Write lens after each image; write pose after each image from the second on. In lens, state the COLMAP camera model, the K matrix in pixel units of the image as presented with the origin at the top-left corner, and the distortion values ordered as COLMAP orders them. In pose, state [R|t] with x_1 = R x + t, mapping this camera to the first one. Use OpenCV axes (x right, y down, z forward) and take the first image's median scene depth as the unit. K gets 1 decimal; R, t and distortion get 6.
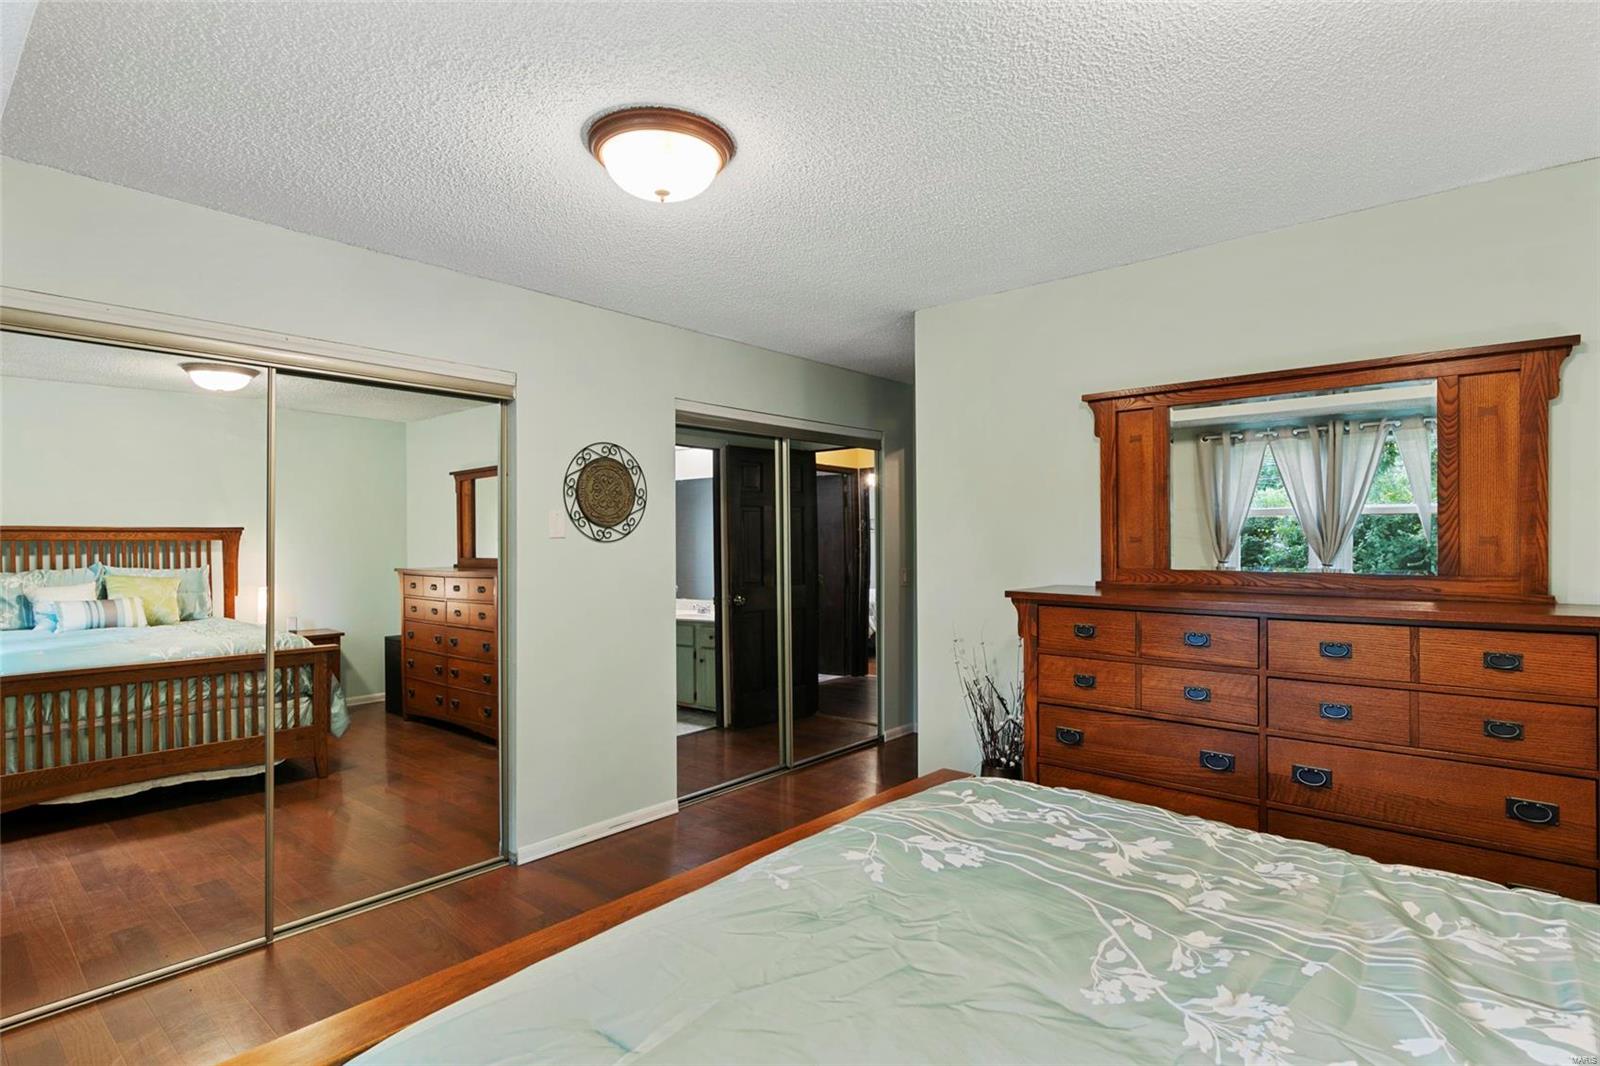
lens RADIAL K [[807.9, 0, 801.7], [0, 807.9, 536.0], [0, 0, 1]] dist [0.004404, -0.000738]
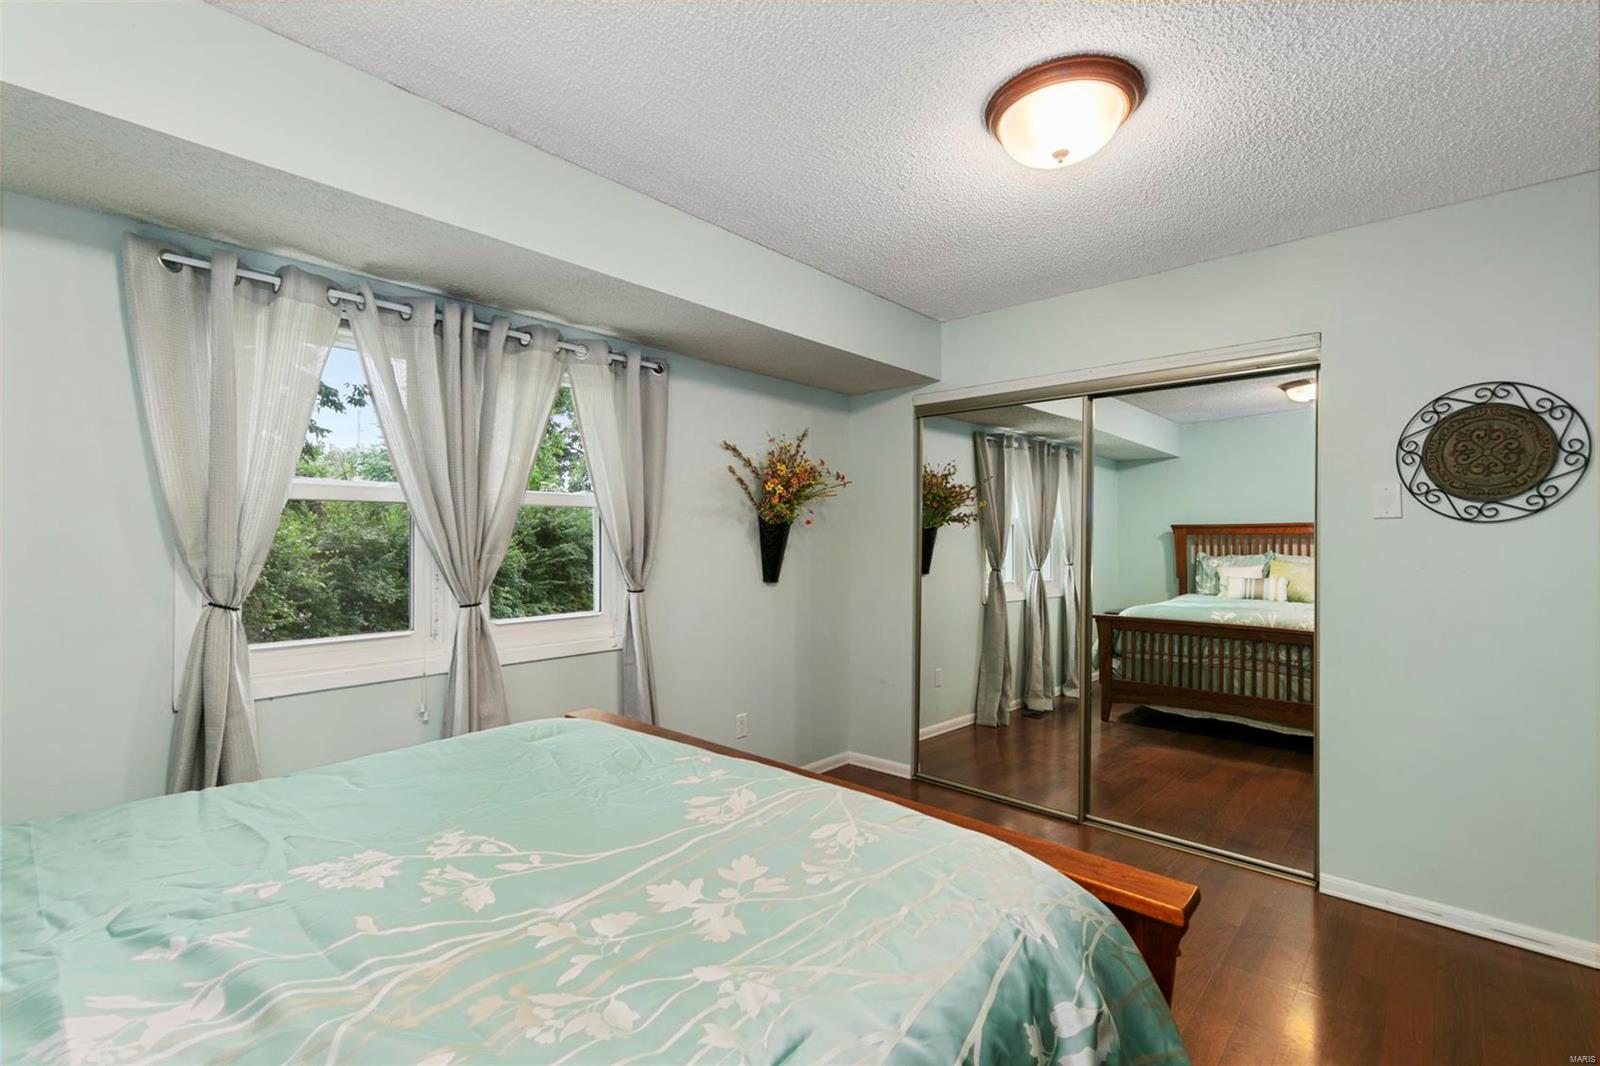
lens RADIAL K [[732.5, 0, 836.9], [0, 732.5, 554.4], [0, 0, 1]] dist [-0.001619, -0.000004]
pose [[-0.007290, 0.020208, -0.999769, 0.415232], [0.003797, 0.999789, 0.020181, 0.020840], [0.999966, -0.003649, -0.007365, 0.437394]]
